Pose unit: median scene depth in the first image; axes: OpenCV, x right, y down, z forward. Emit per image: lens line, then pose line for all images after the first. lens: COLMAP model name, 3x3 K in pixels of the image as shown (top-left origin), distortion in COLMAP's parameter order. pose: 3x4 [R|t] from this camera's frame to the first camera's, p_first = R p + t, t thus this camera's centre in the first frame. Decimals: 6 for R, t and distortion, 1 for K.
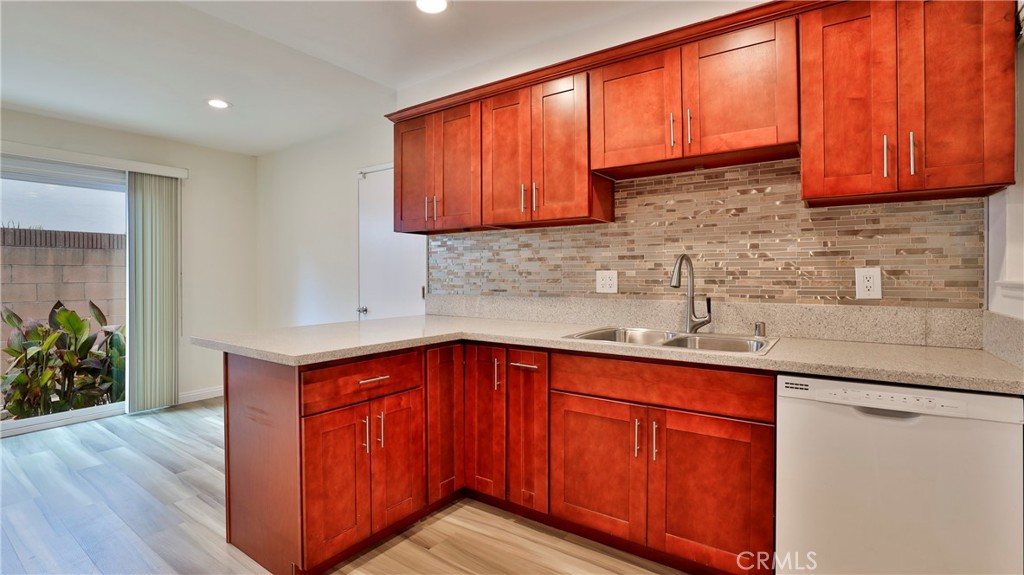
lens RADIAL K [[469.9, 0, 511.6], [0, 469.9, 274.0], [0, 0, 1]] dist [-0.034635, 0.005027]
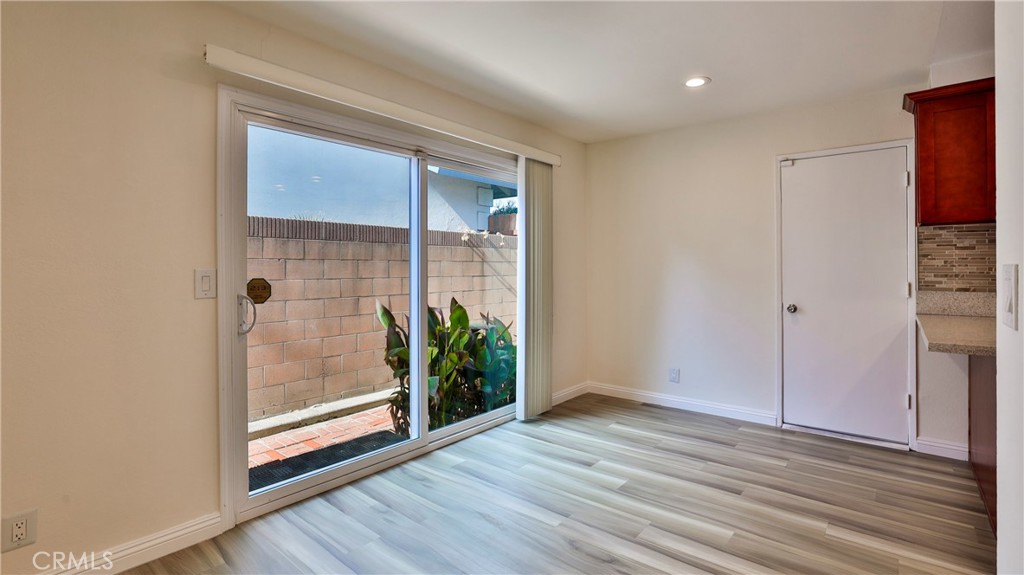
lens RADIAL K [[469.9, 0, 506.1], [0, 469.9, 267.9], [0, 0, 1]] dist [-0.034635, 0.005027]
pose [[0.997102, 0.002267, -0.076039, -0.289868], [-0.002969, 0.999954, -0.009123, 0.002774], [0.076015, 0.009323, 0.997063, 0.021100]]
